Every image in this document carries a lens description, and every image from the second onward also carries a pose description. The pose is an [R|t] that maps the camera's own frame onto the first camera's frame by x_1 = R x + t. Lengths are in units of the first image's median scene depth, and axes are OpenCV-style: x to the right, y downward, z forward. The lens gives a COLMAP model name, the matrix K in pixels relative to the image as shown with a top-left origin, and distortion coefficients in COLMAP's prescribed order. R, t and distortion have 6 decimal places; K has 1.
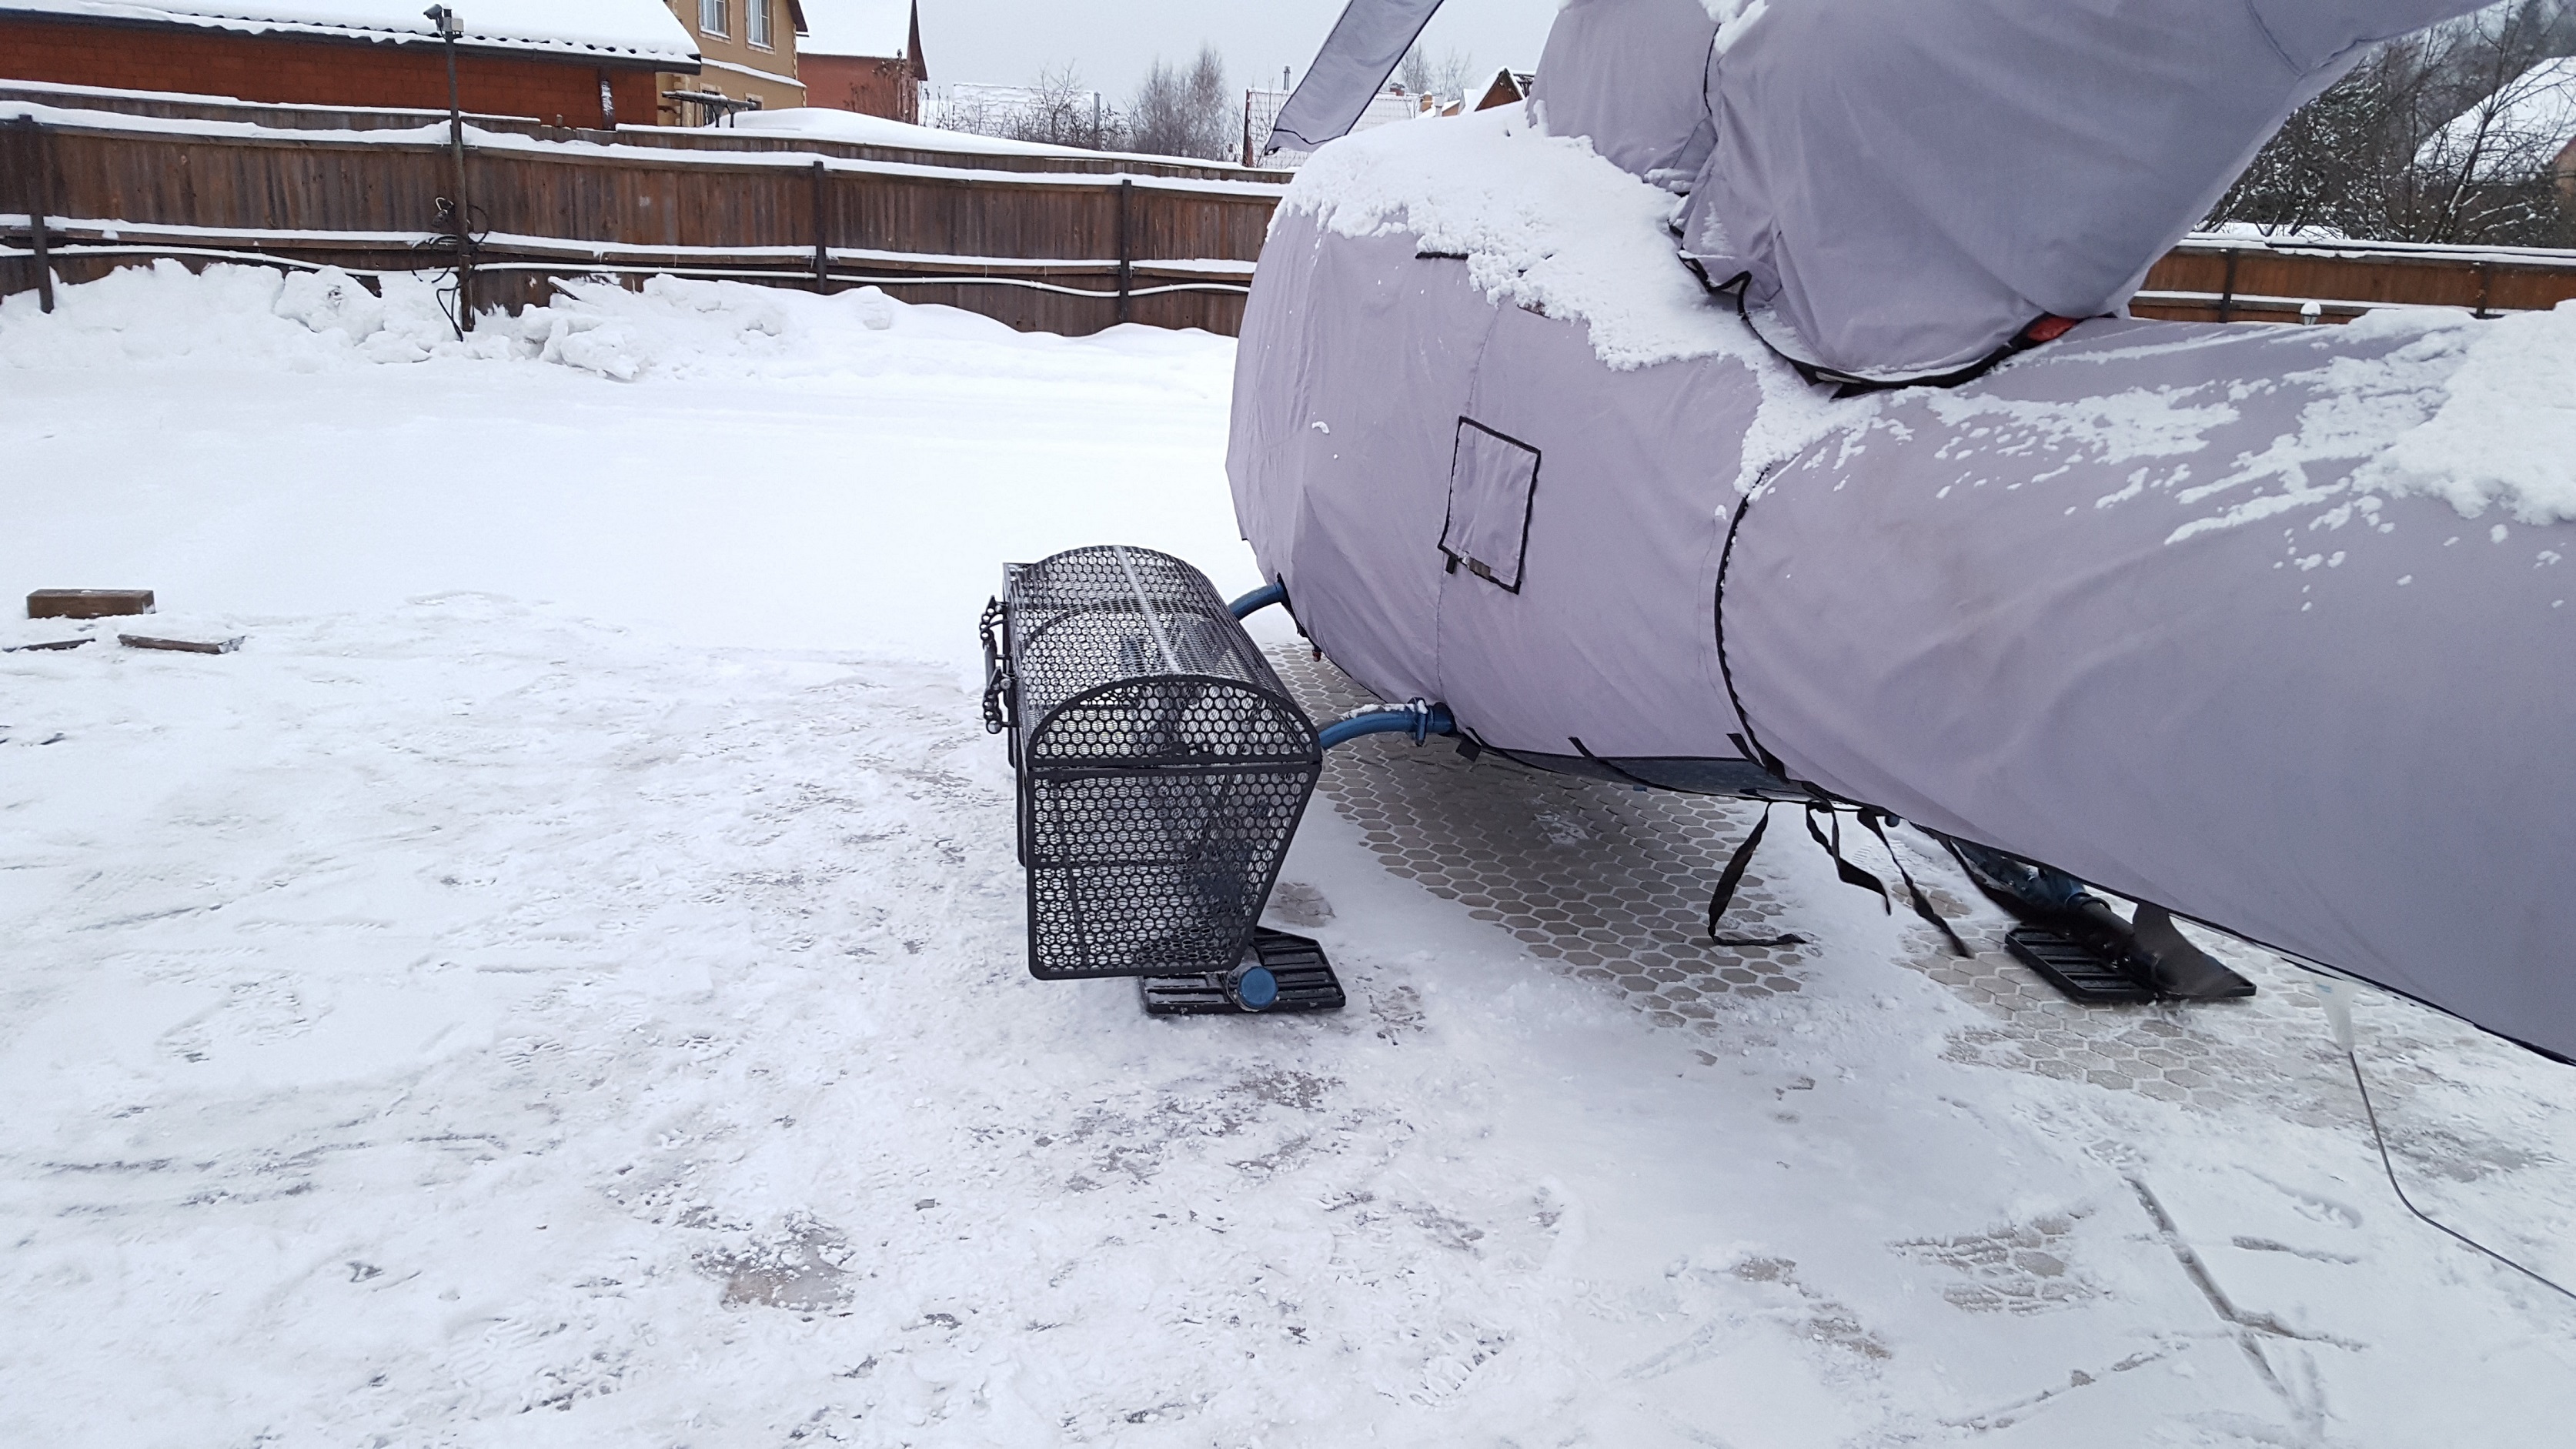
lens RADIAL K [[1751.2, 0, 1286.8], [0, 1751.2, 730.9], [0, 0, 1]] dist [0.006949, -0.049086]
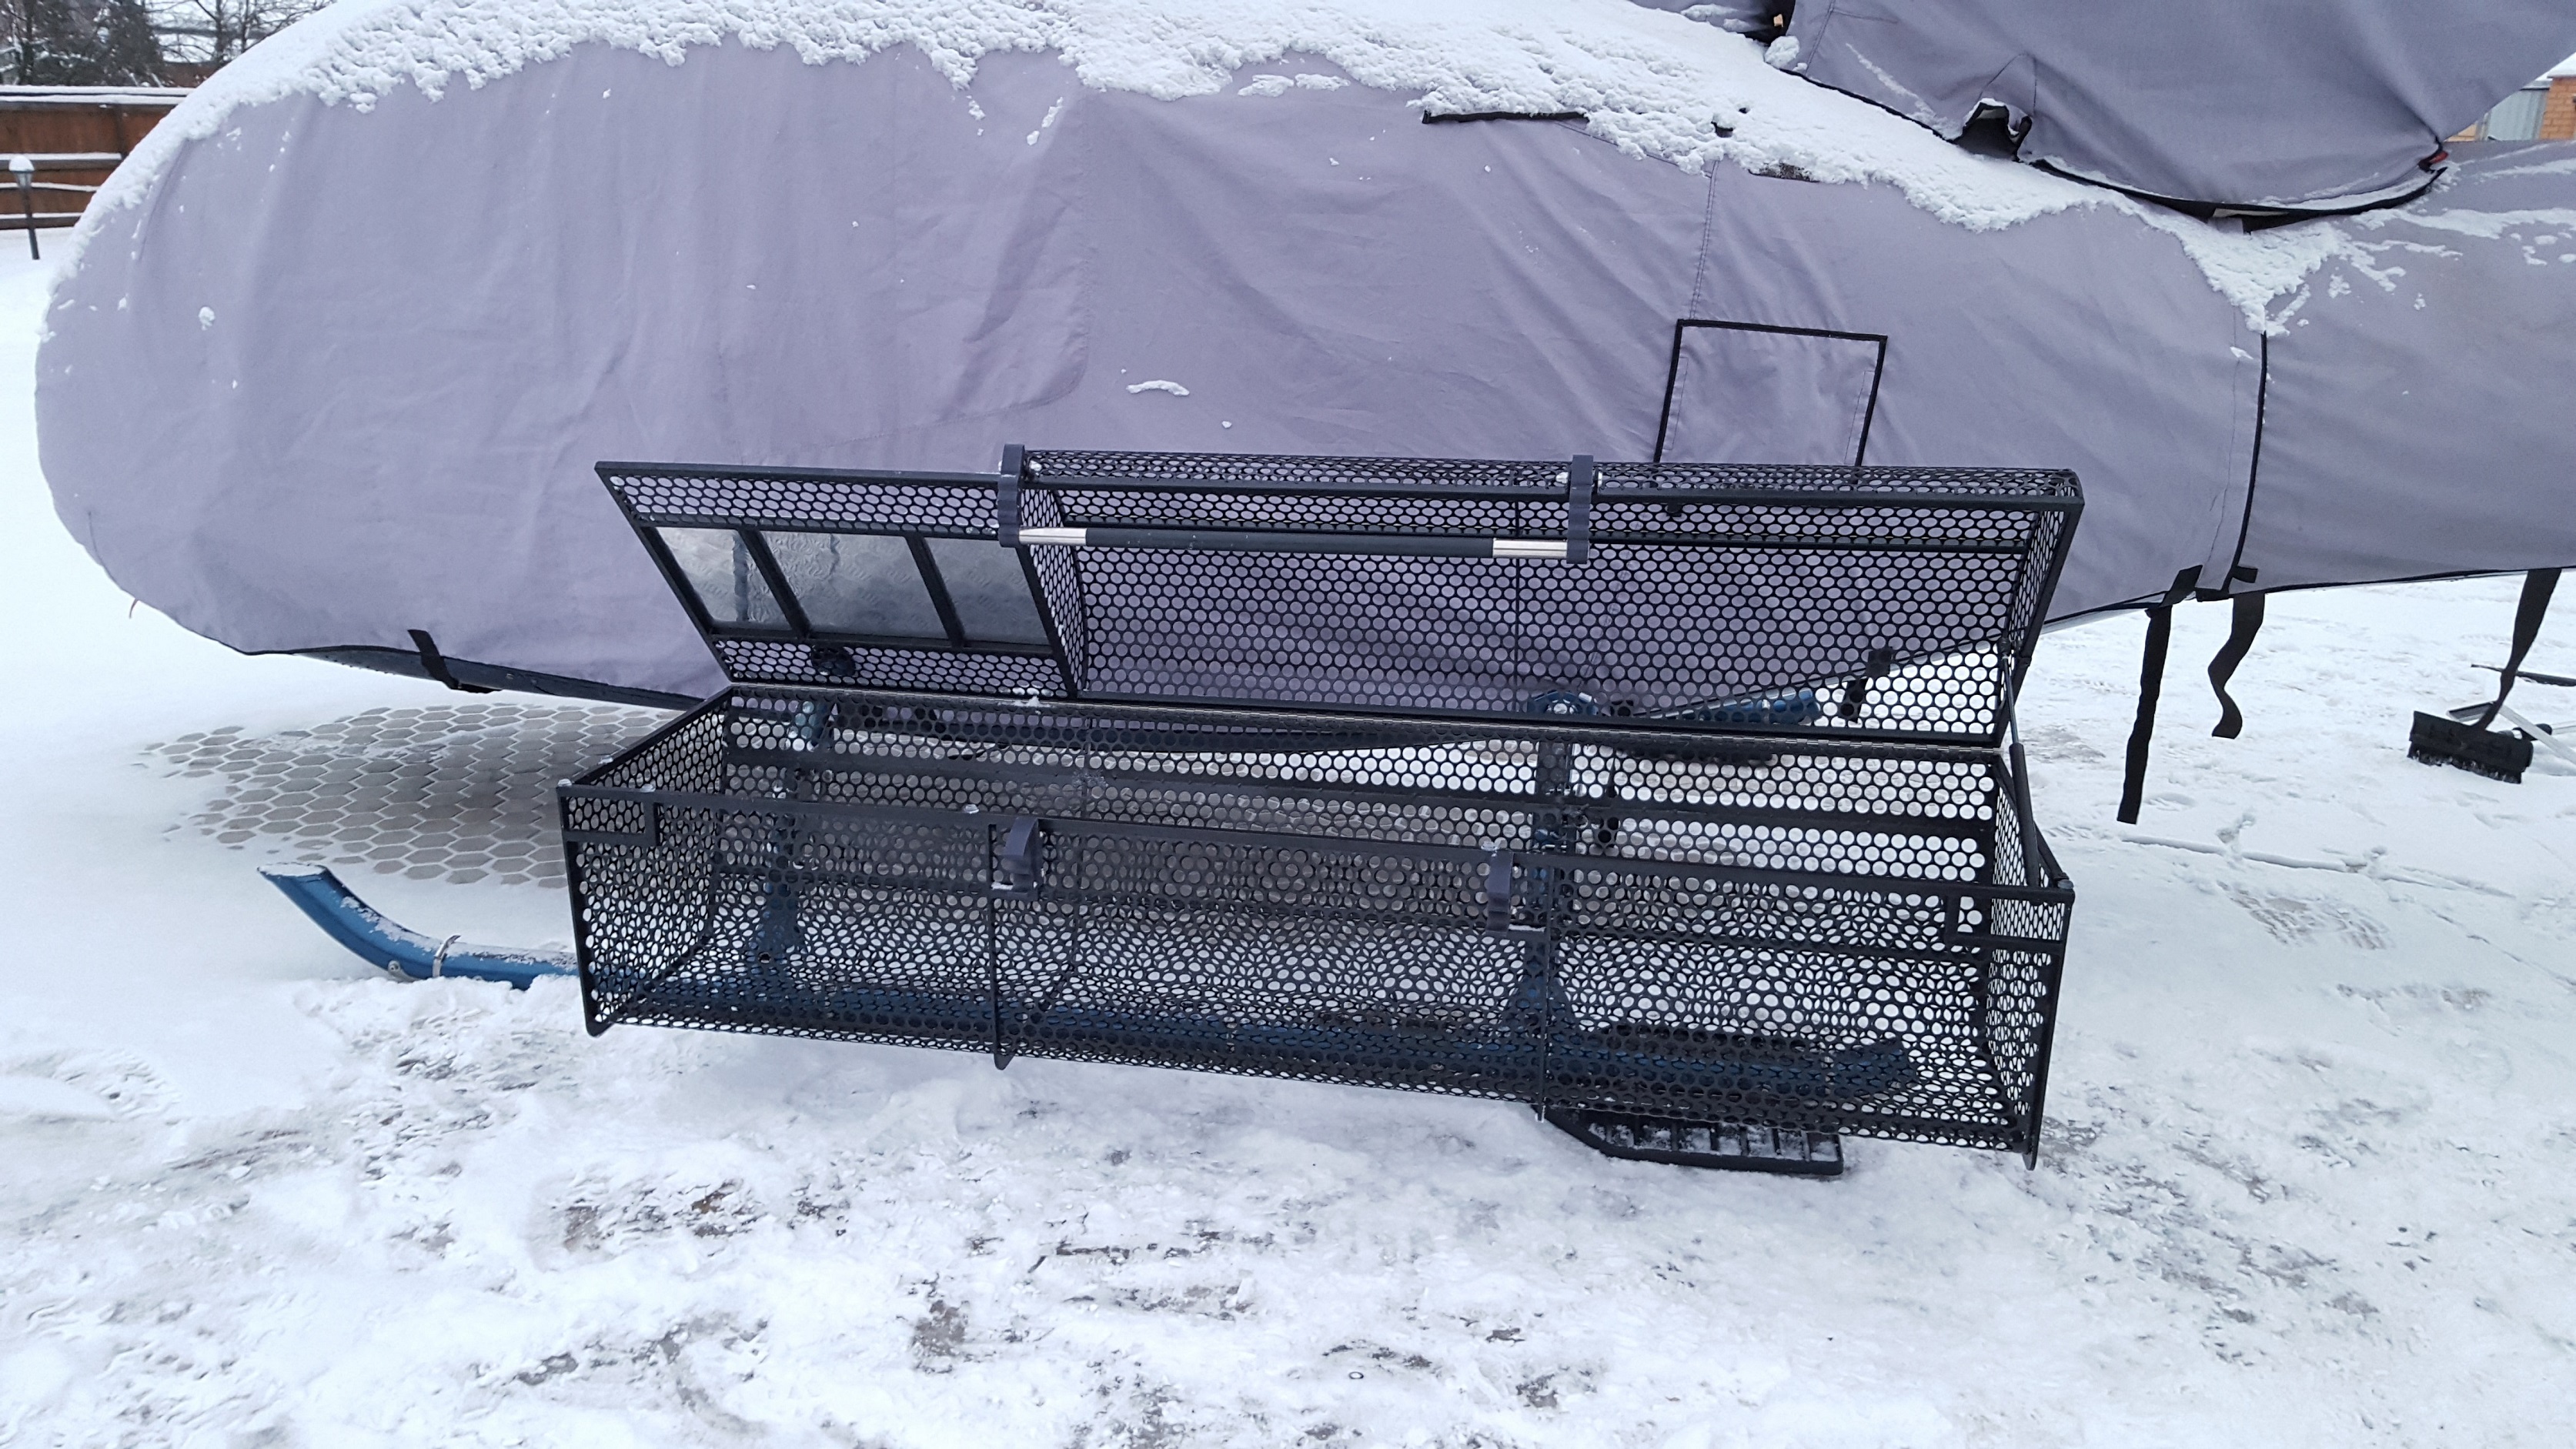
lens RADIAL K [[1751.2, 0, 1341.4], [0, 1751.2, 707.8], [0, 0, 1]] dist [0.006949, -0.049086]
pose [[0.367121, -0.331711, 0.869017, -0.818585], [0.267534, 0.932431, 0.242895, -0.289794], [-0.890869, 0.143320, 0.431059, 0.954386]]
